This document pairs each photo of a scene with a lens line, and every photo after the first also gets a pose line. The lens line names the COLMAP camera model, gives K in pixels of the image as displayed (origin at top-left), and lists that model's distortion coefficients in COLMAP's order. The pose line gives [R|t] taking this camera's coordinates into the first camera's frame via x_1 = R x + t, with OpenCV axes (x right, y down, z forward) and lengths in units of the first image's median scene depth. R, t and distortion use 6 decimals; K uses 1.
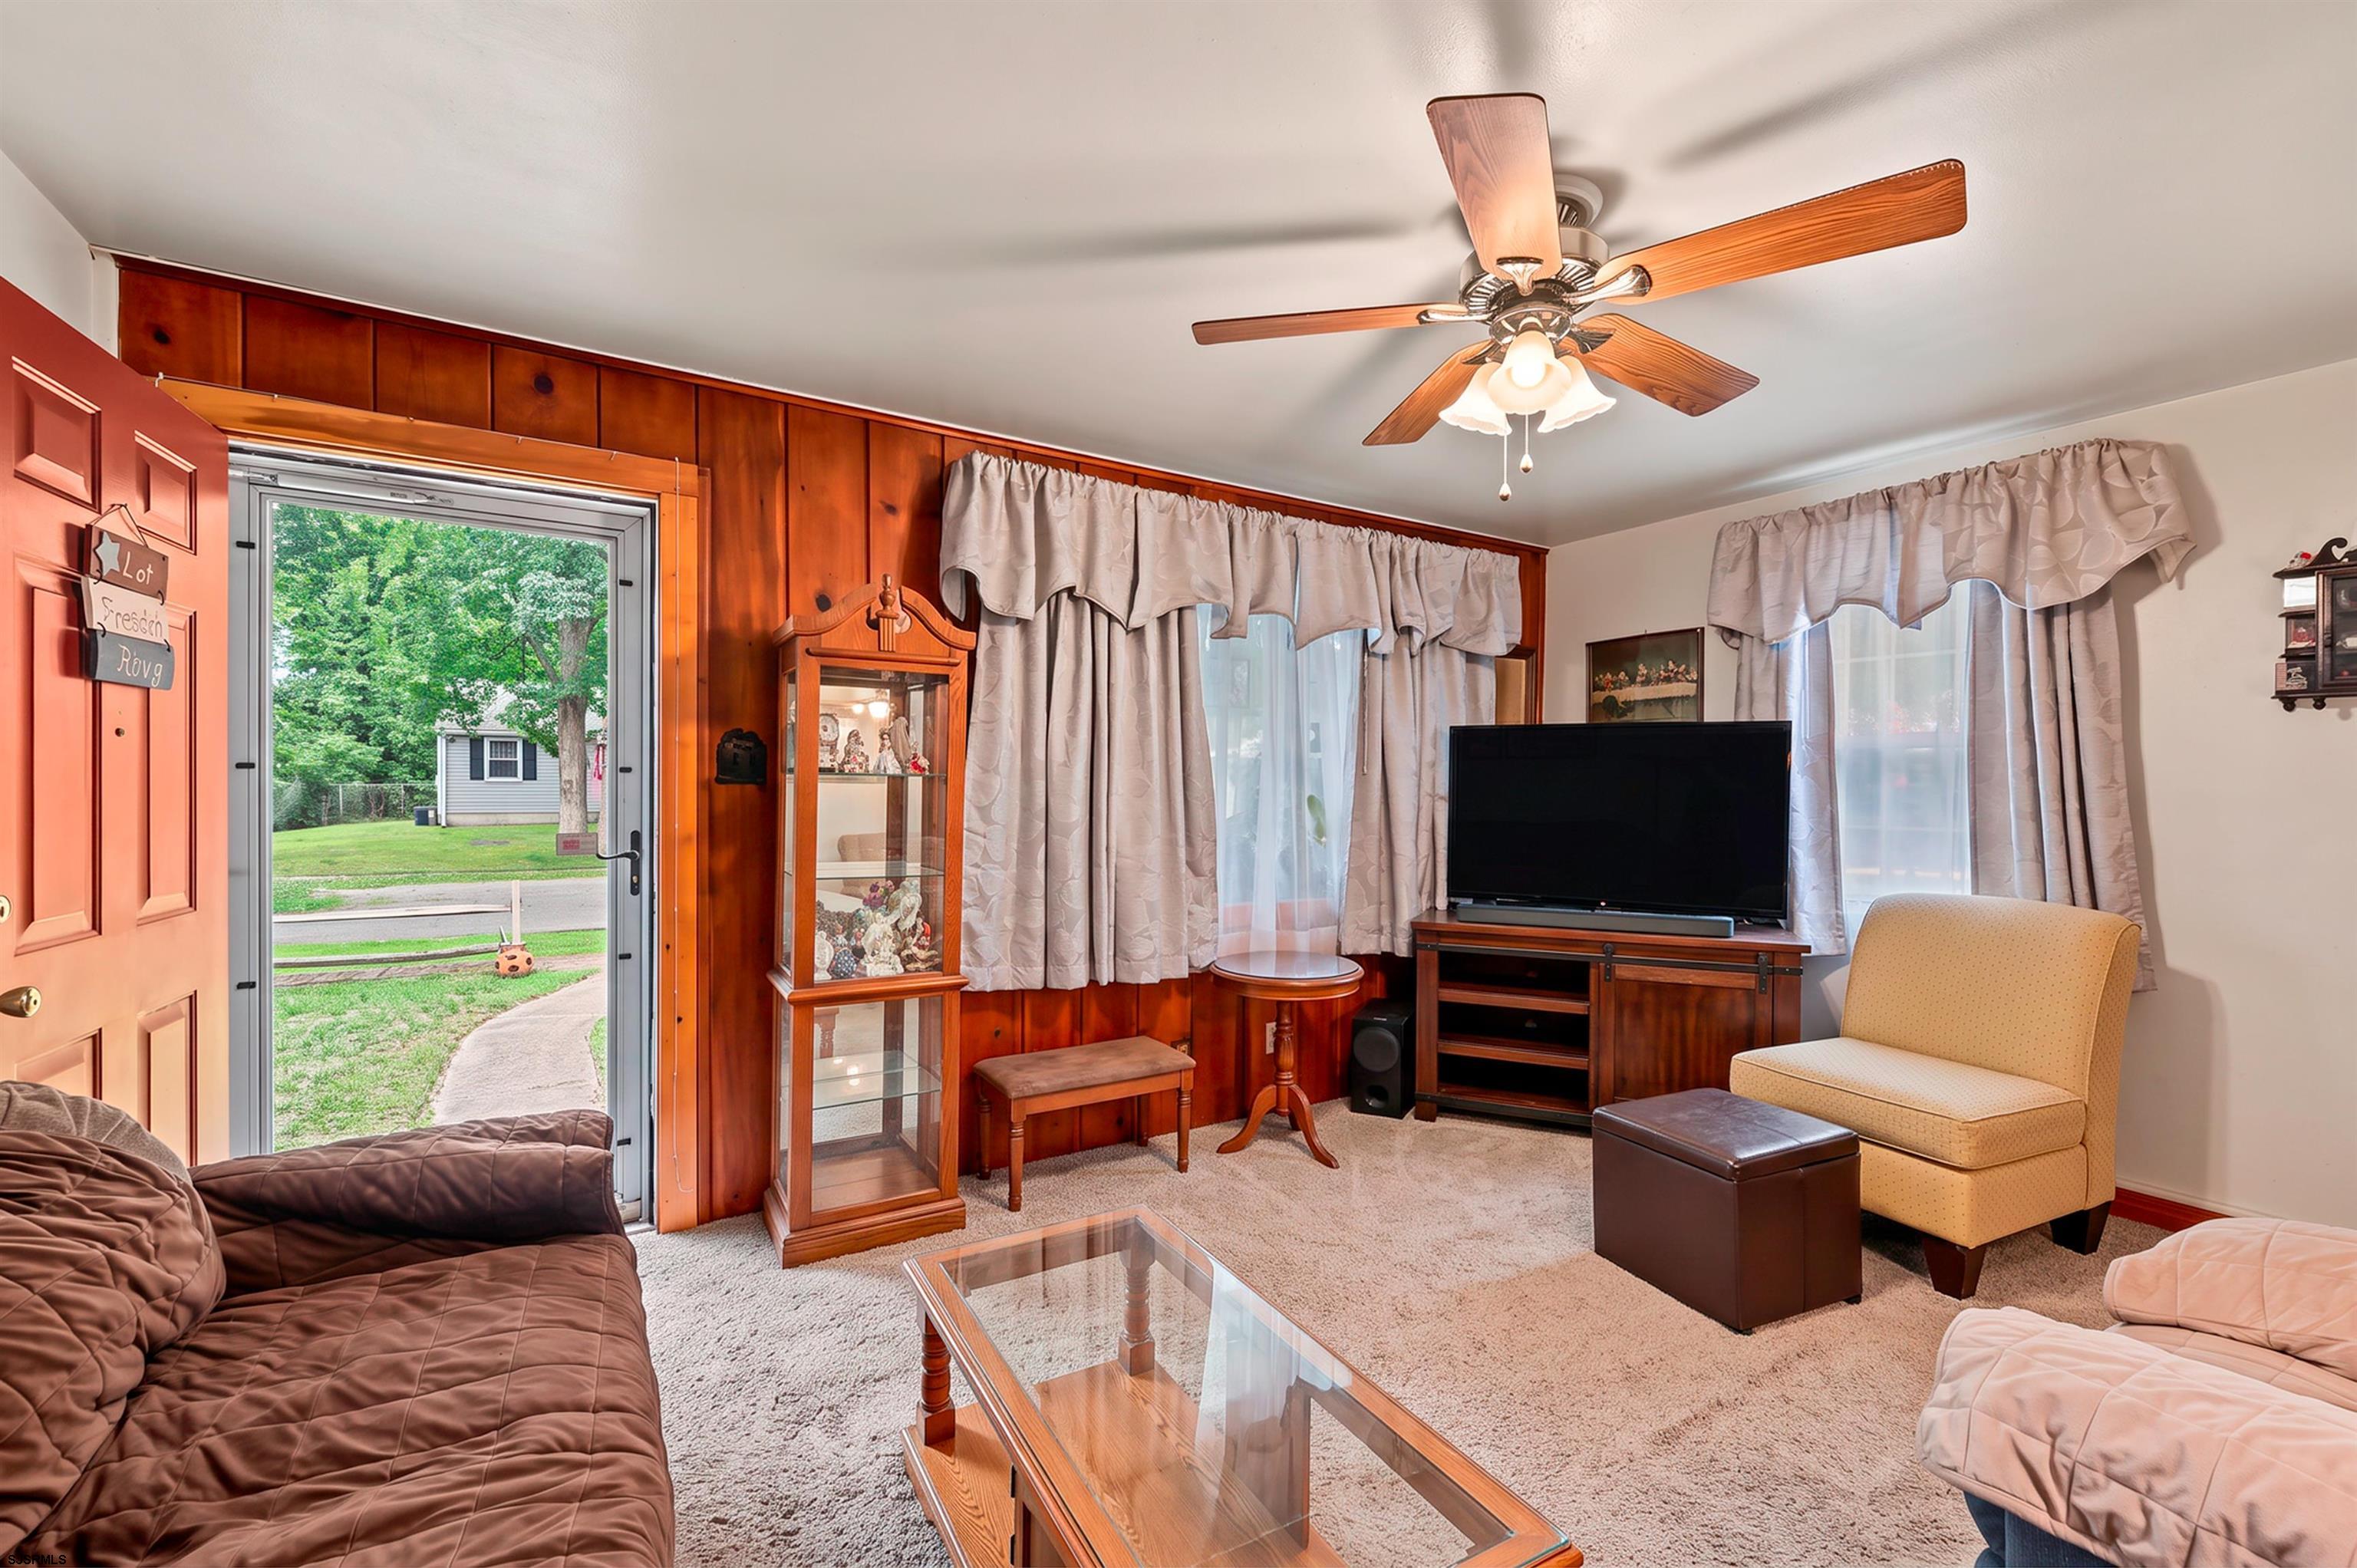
lens RADIAL K [[950.2, 0, 1170.2], [0, 950.2, 785.8], [0, 0, 1]] dist [-0.000747, -0.000059]
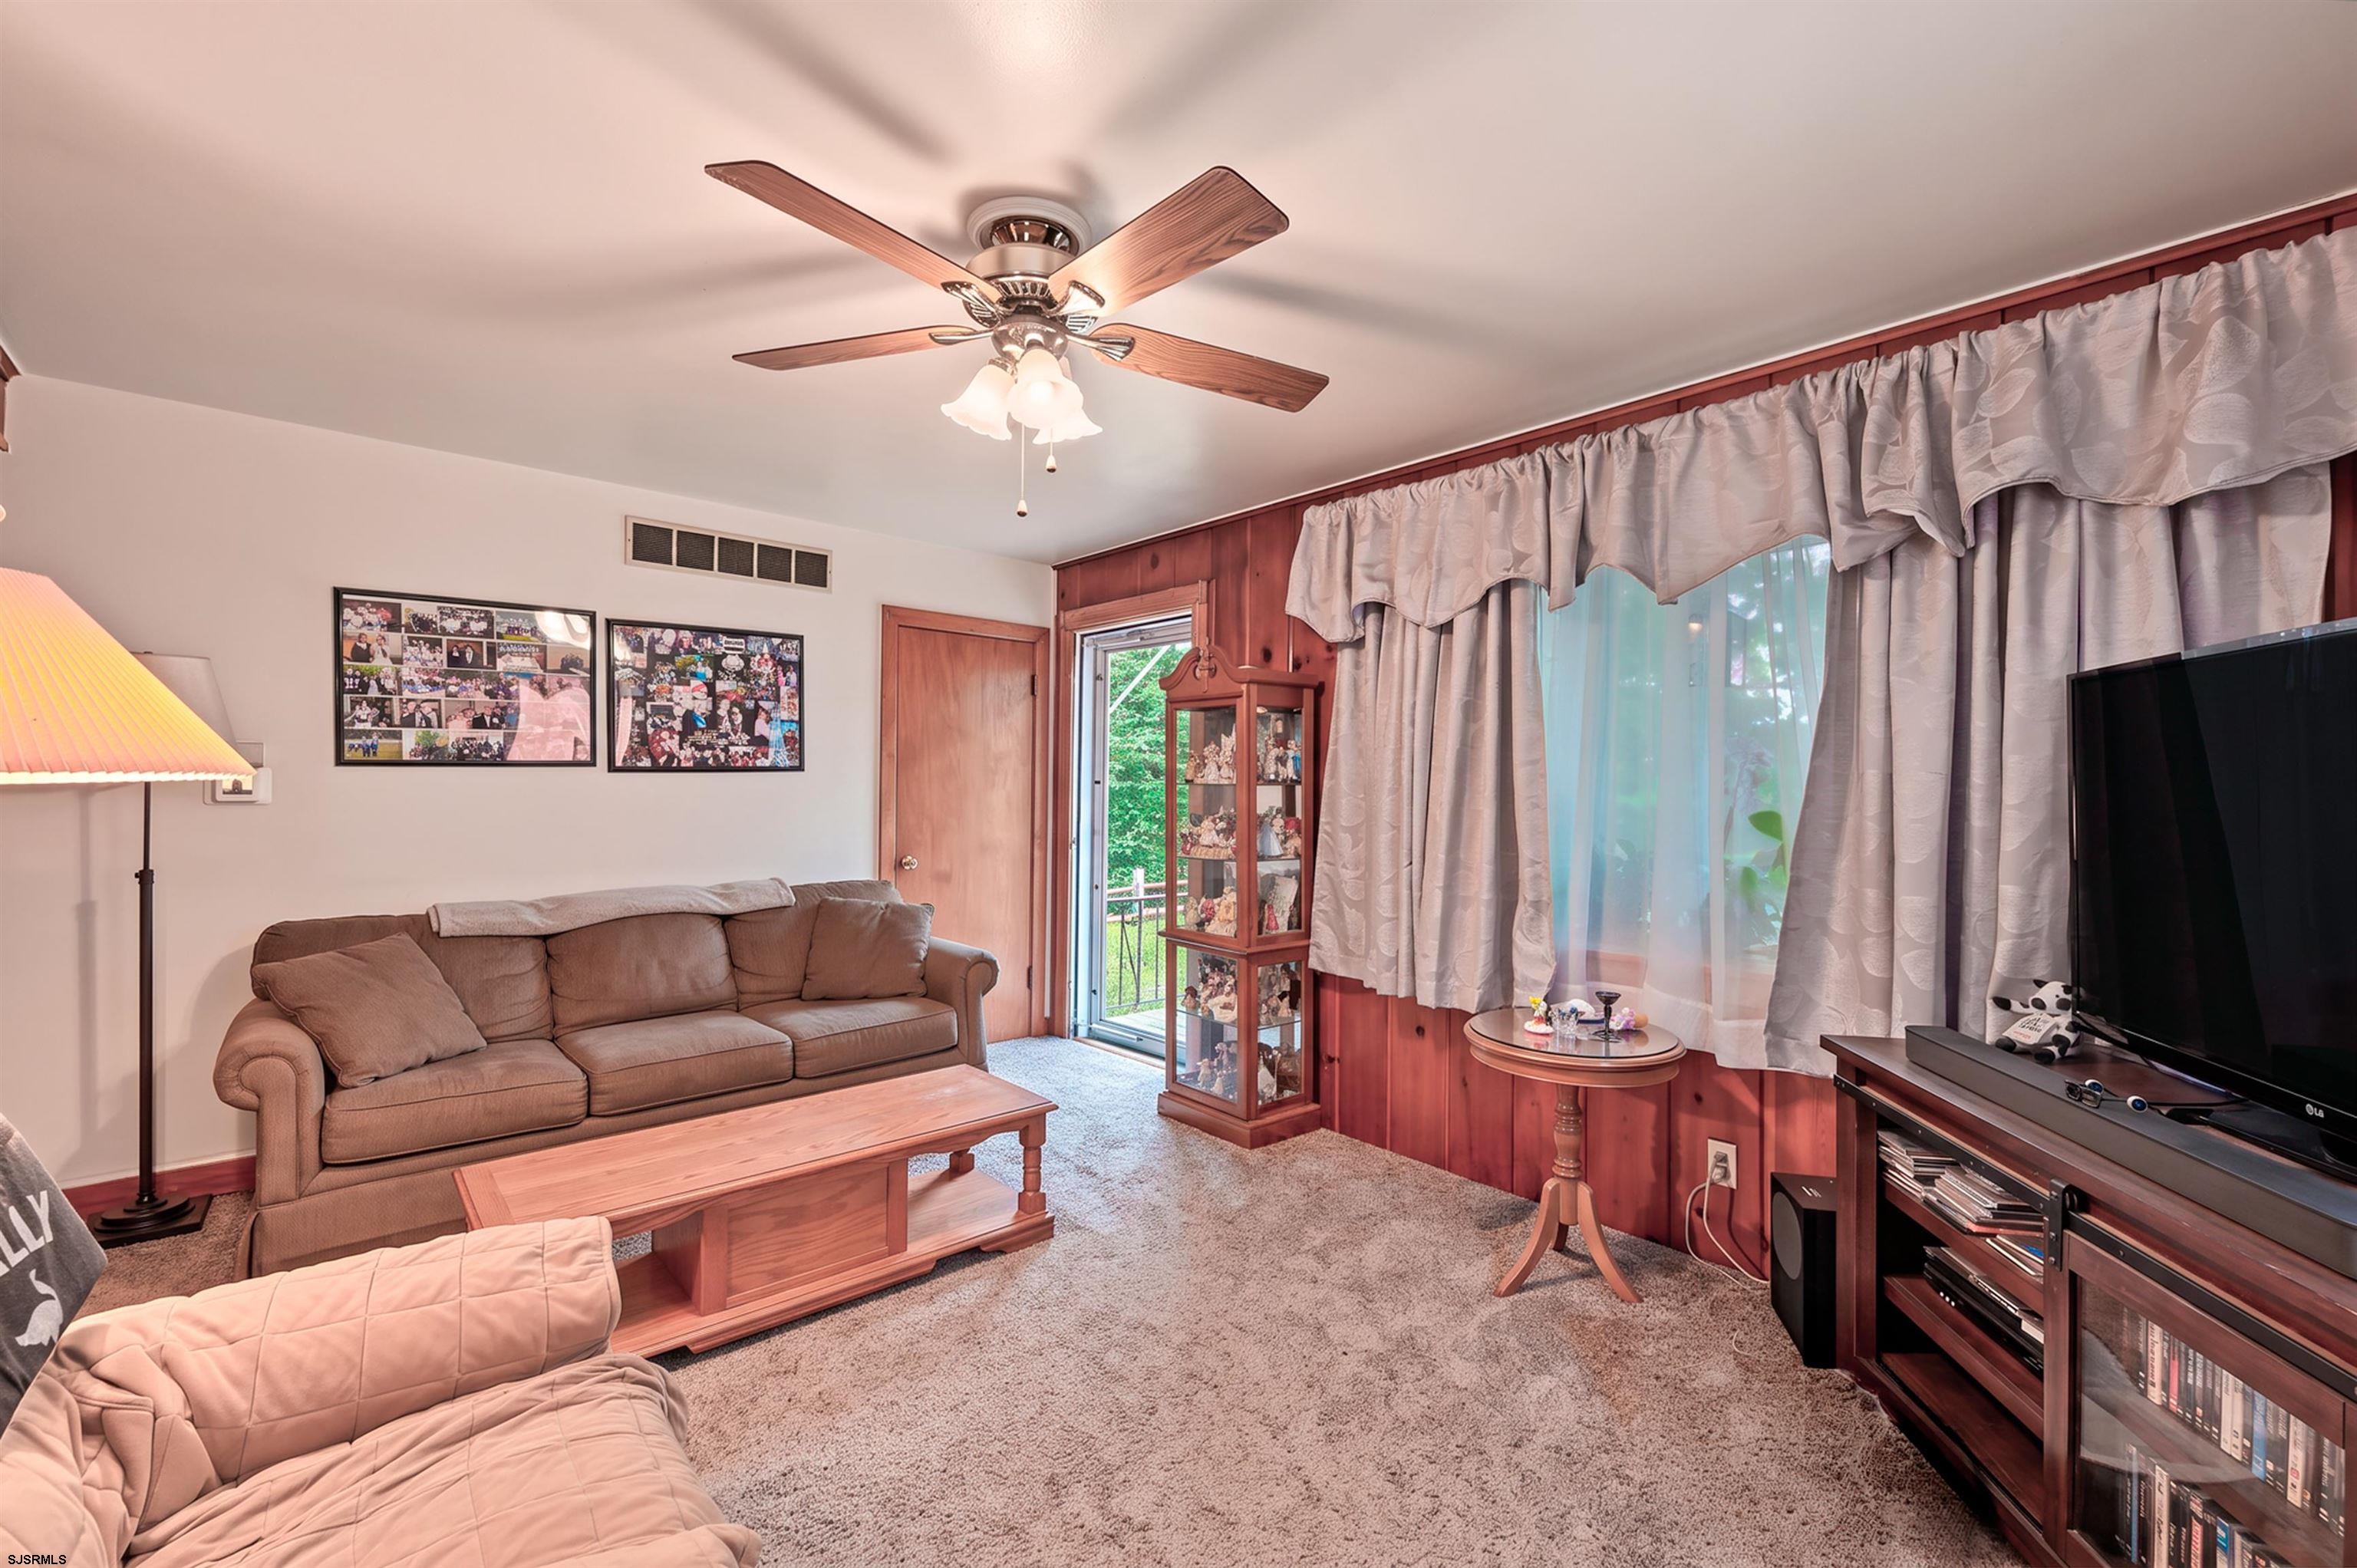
lens RADIAL K [[950.2, 0, 1170.2], [0, 950.2, 785.8], [0, 0, 1]] dist [-0.000747, -0.000059]
pose [[0.198144, -0.000325, -0.980173, 0.813638], [0.008777, 0.999960, 0.001442, -0.011047], [0.980134, -0.008889, 0.198139, 0.533078]]
